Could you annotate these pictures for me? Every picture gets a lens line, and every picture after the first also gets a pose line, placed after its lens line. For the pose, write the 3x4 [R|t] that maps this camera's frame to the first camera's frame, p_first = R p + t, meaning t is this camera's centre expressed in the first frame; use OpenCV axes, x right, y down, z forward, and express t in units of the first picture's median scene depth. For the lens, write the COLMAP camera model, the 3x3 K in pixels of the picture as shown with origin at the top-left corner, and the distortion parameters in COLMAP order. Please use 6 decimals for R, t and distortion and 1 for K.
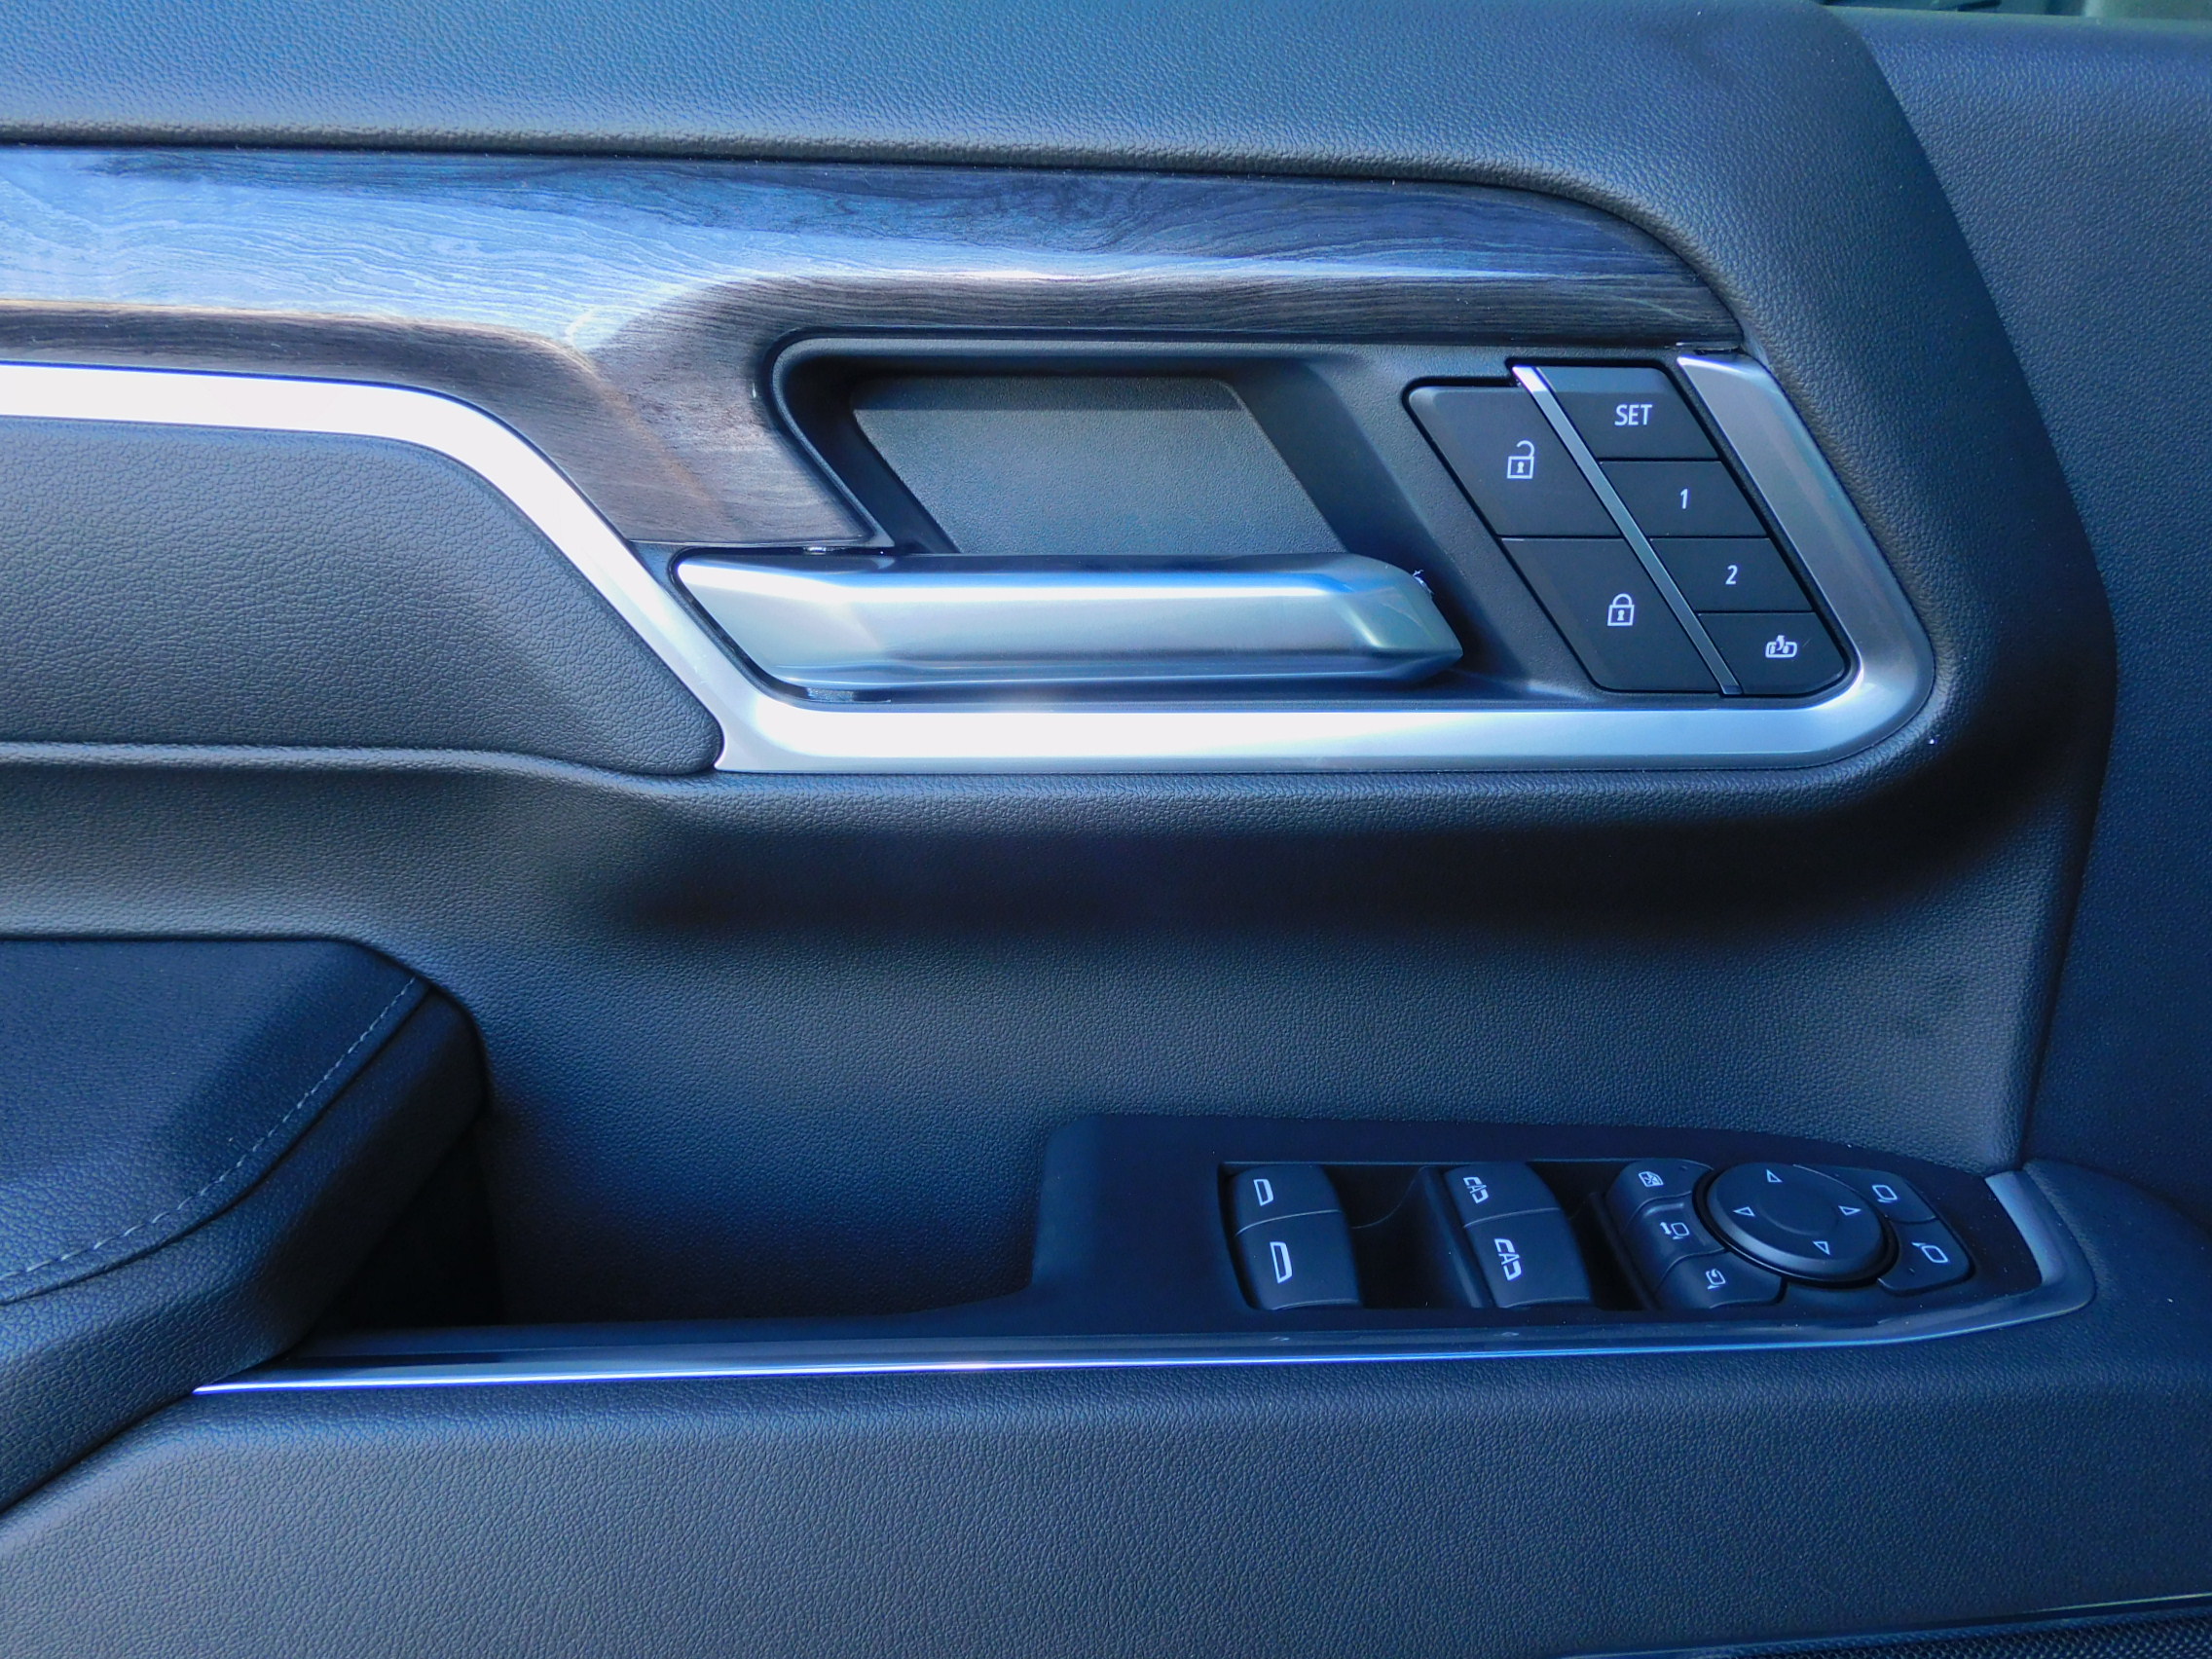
lens RADIAL K [[1576.3, 0, 1096.0], [0, 1576.3, 831.3], [0, 0, 1]] dist [0.001778, -0.005599]
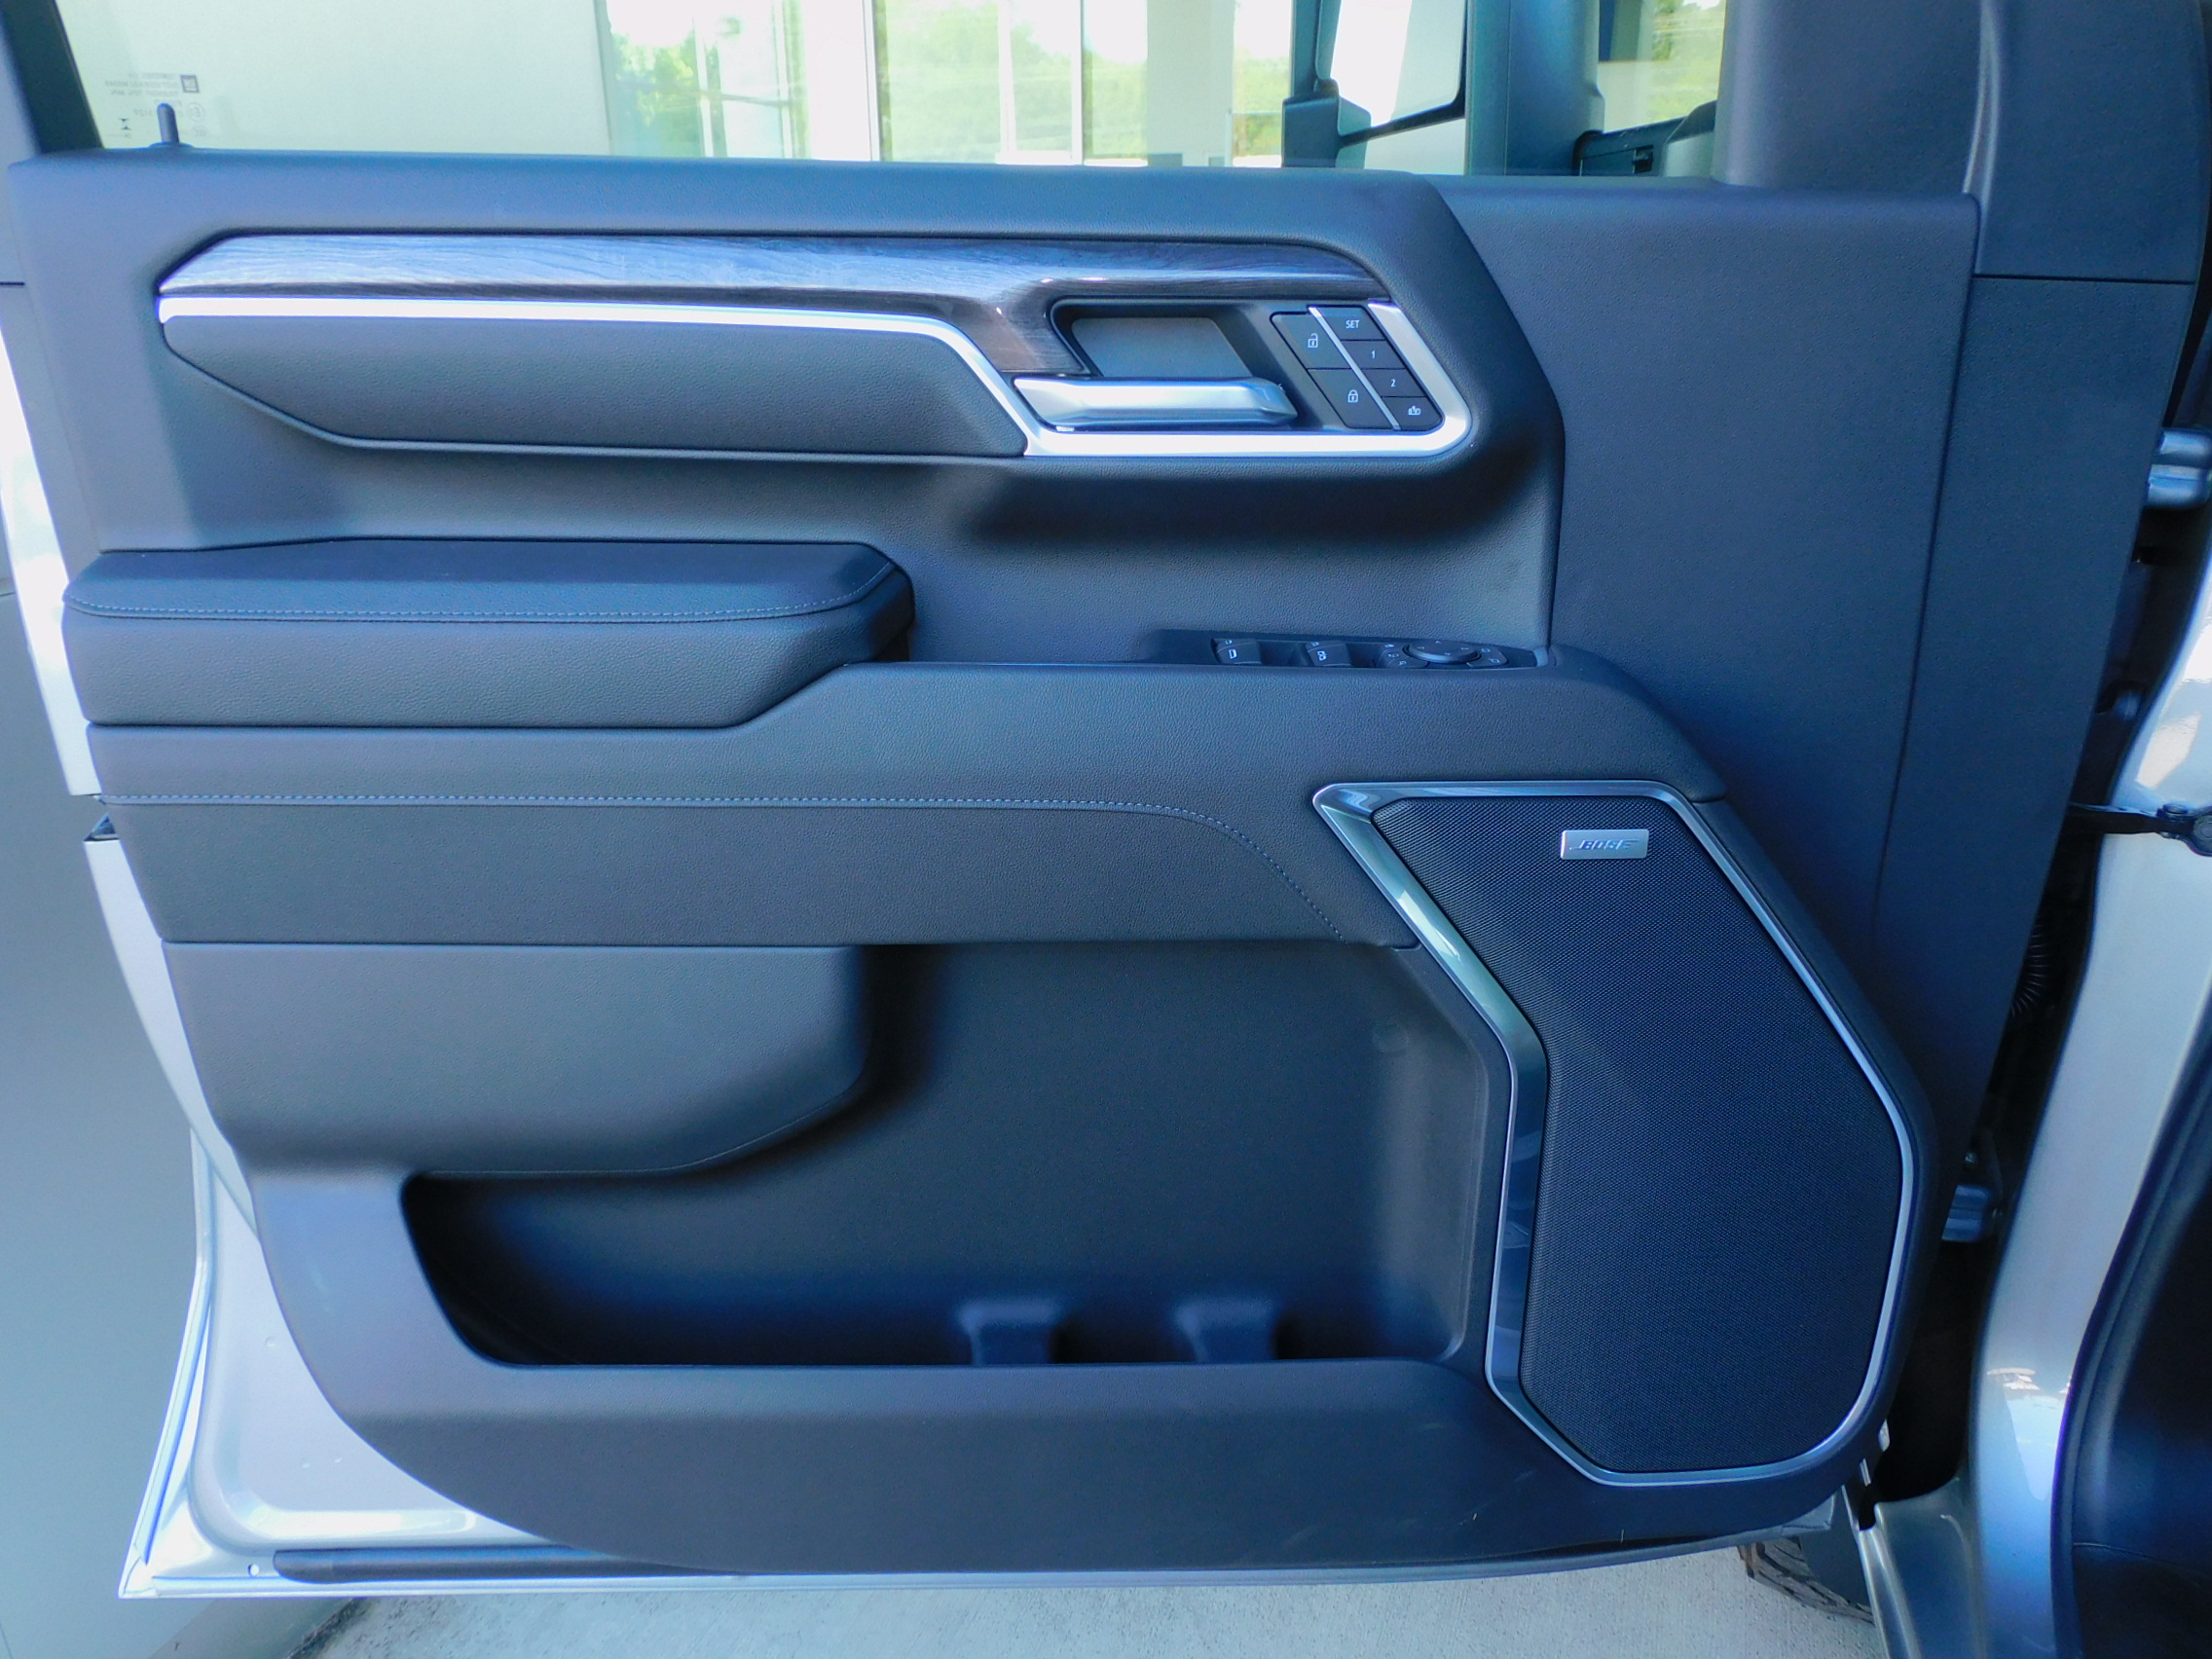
lens RADIAL K [[1576.3, 0, 1114.3], [0, 1576.3, 828.3], [0, 0, 1]] dist [0.001778, -0.005599]
pose [[0.998923, 0.003703, -0.046253, 0.049153], [-0.005803, 0.998954, -0.045347, 0.762727], [0.046037, 0.045567, 0.997900, -1.782382]]
